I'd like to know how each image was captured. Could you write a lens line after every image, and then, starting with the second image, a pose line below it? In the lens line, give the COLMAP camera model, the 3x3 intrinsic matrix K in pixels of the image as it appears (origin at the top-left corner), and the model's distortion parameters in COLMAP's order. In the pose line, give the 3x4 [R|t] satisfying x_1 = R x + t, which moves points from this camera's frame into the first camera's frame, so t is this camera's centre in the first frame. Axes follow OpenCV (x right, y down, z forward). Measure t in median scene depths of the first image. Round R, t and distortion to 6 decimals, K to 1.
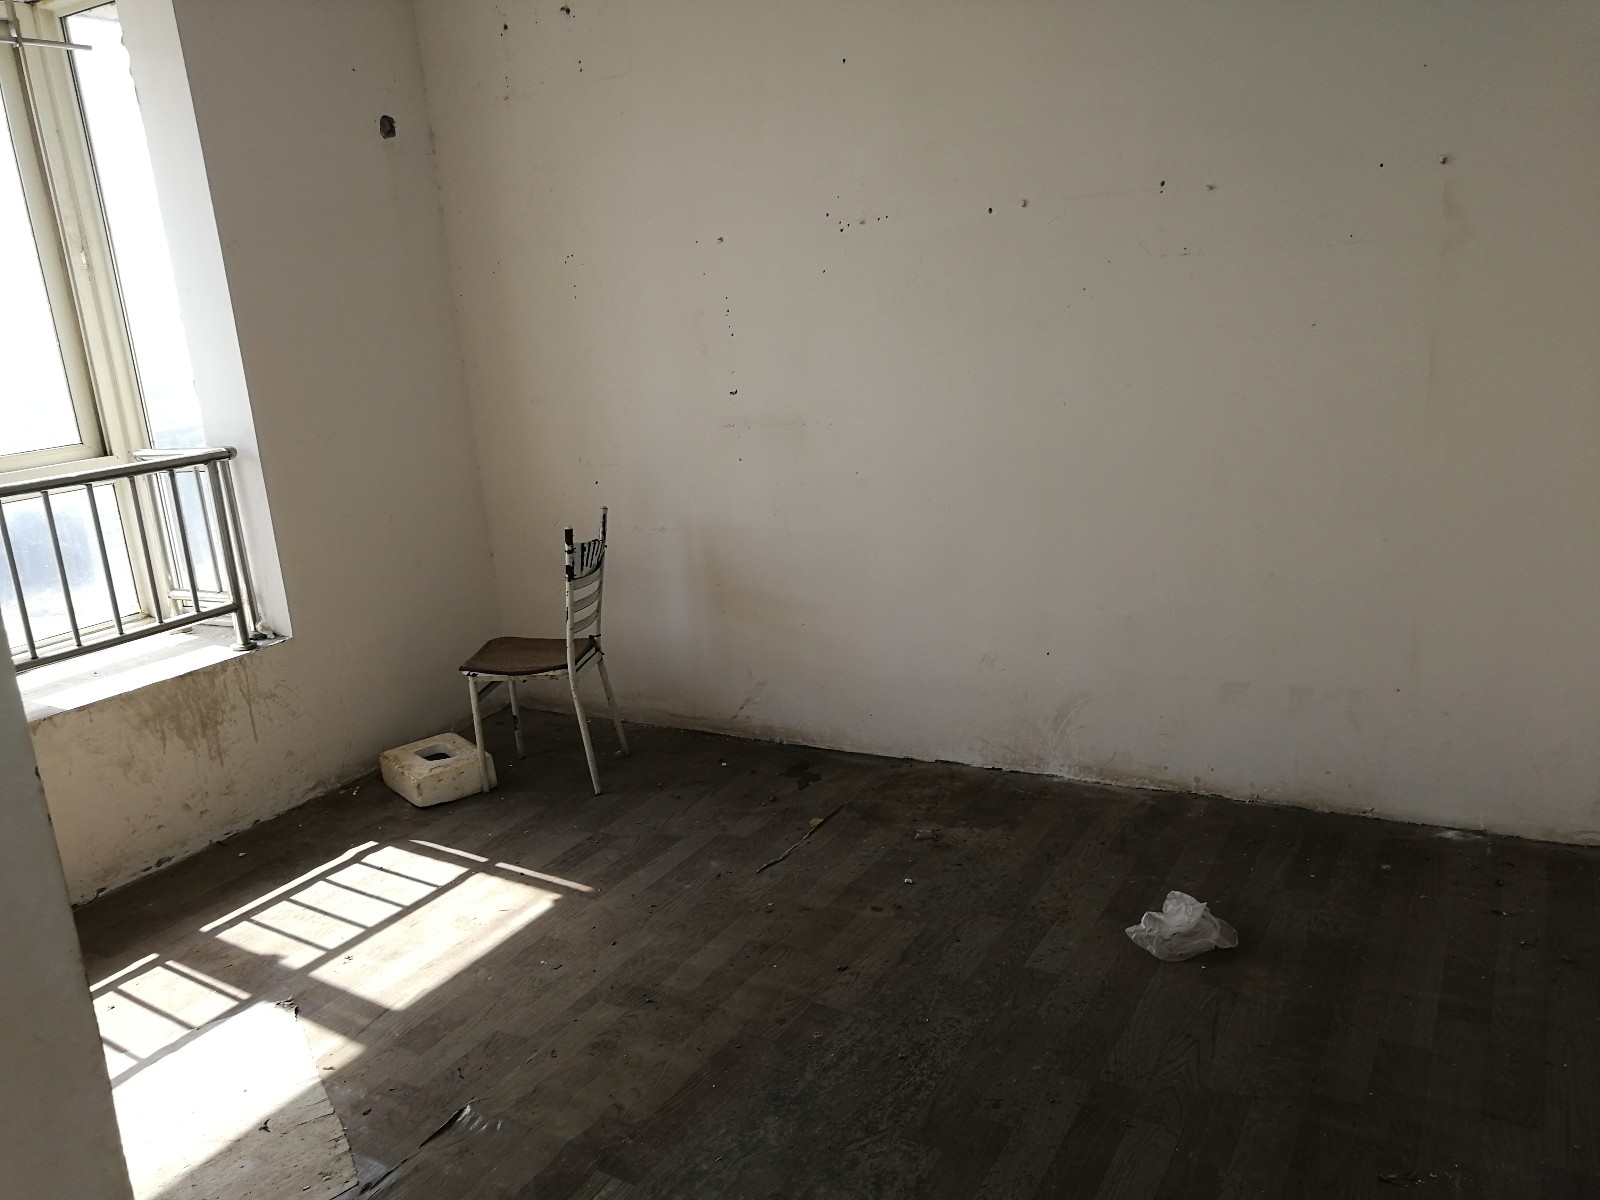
lens RADIAL K [[1275.0, 0, 805.9], [0, 1275.0, 584.1], [0, 0, 1]] dist [-0.012645, 0.060000]
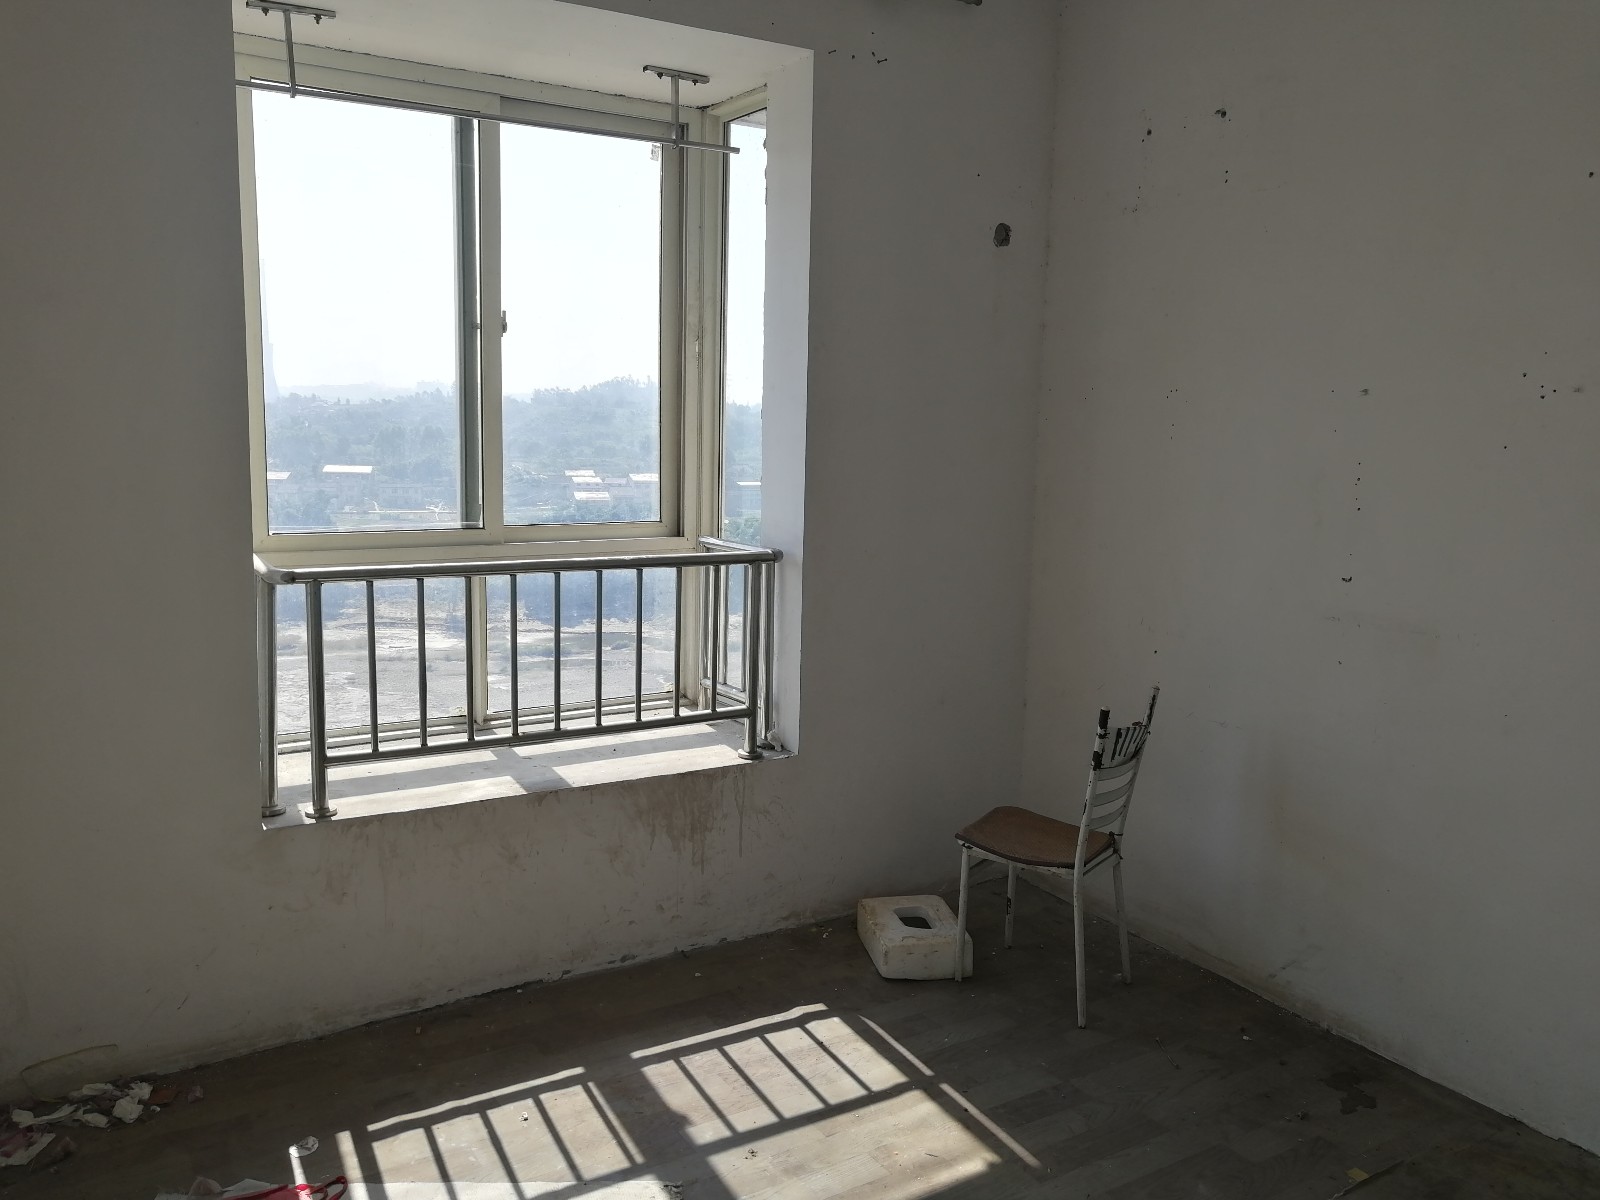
lens RADIAL K [[1275.0, 0, 805.9], [0, 1275.0, 584.1], [0, 0, 1]] dist [-0.012645, 0.060000]
pose [[0.883431, 0.167464, -0.437613, -0.006550], [-0.201951, 0.978836, -0.033111, -0.054215], [0.422807, 0.117628, 0.898553, 0.146204]]
